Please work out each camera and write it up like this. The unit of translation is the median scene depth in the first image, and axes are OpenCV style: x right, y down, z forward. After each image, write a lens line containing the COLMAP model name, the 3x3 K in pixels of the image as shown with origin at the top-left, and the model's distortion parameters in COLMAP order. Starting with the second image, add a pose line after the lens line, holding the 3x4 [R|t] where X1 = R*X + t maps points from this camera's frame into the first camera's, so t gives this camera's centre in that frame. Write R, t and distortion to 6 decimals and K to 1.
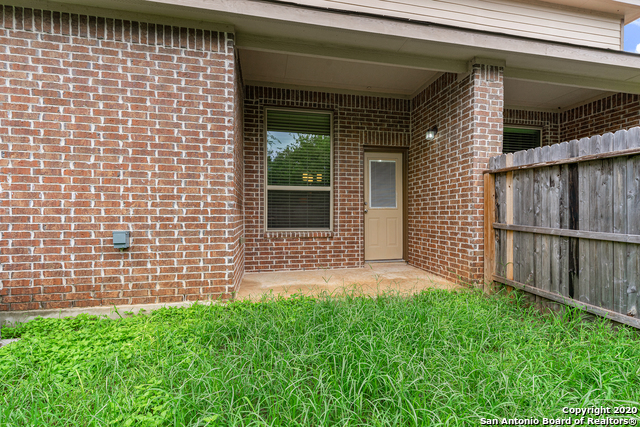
lens RADIAL K [[277.5, 0, 319.6], [0, 277.5, 214.6], [0, 0, 1]] dist [-0.000158, -0.000007]
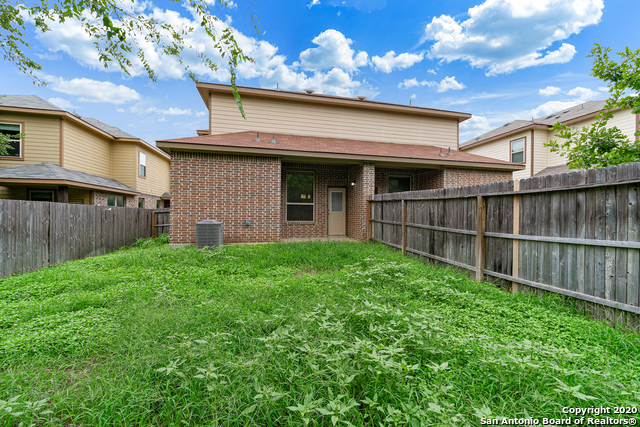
lens RADIAL K [[254.4, 0, 316.5], [0, 254.4, 215.6], [0, 0, 1]] dist [-0.000725, 0.000081]
pose [[0.999704, 0.007355, 0.023173, 0.022913], [-0.007443, 0.999965, 0.003737, -0.005804], [-0.023145, -0.003908, 0.999724, -1.602320]]
